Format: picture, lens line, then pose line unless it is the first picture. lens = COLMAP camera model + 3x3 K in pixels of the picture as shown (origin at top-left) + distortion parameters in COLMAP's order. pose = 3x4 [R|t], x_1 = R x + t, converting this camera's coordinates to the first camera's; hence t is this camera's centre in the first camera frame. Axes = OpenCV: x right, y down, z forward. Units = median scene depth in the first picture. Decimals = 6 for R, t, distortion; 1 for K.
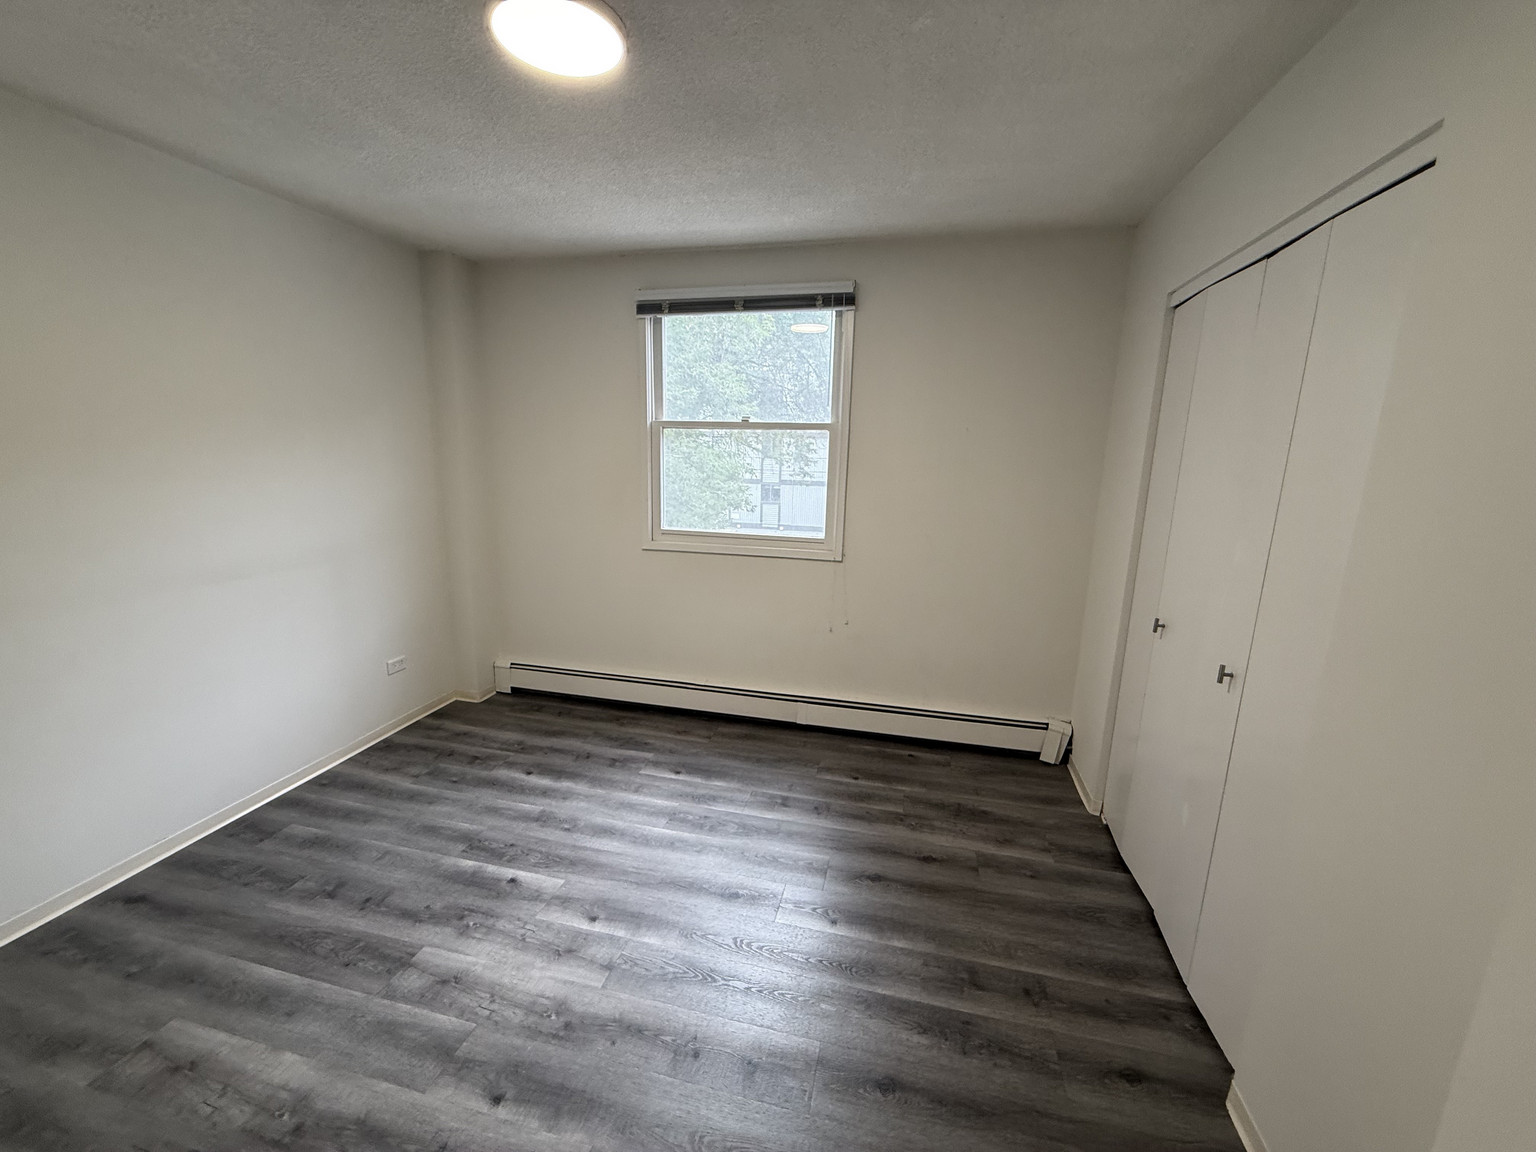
lens RADIAL K [[612.5, 0, 764.0], [0, 612.5, 572.3], [0, 0, 1]] dist [0.002188, 0.000068]
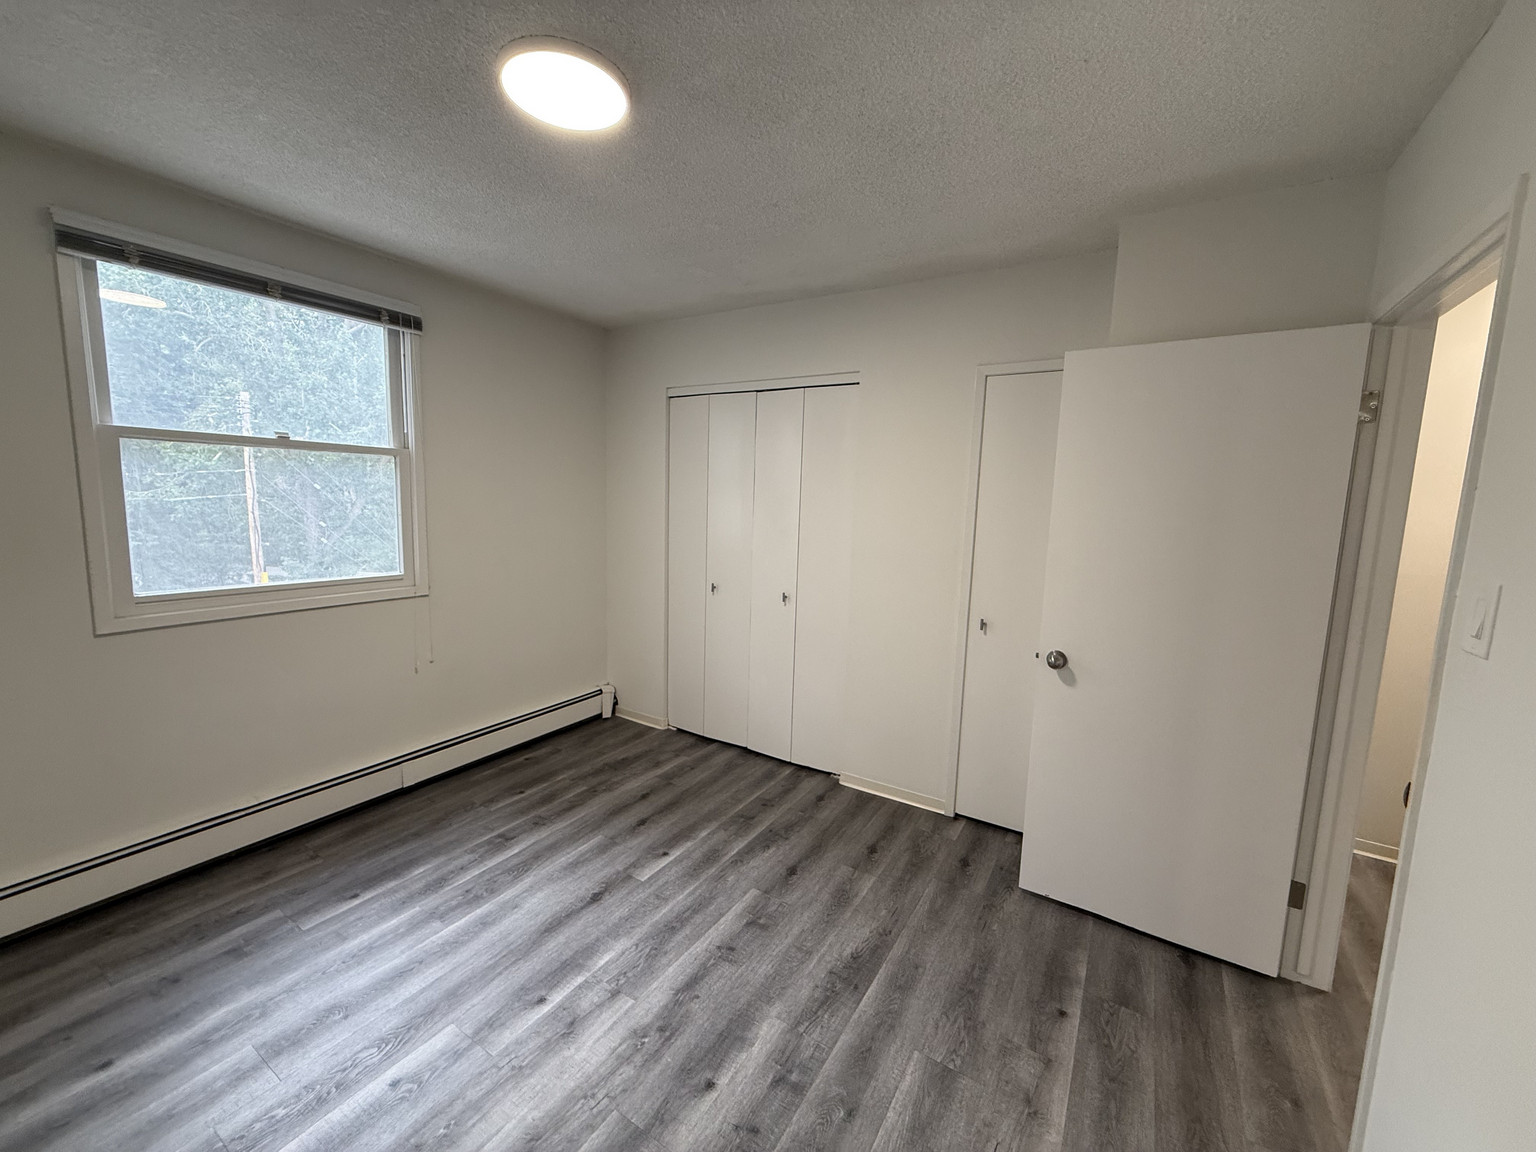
lens RADIAL K [[612.5, 0, 764.0], [0, 612.5, 573.3], [0, 0, 1]] dist [0.002188, 0.000068]
pose [[0.314559, -0.129938, 0.940302, -0.694370], [0.162161, 0.983381, 0.081643, -0.052244], [-0.935284, 0.126799, 0.330402, 0.234877]]
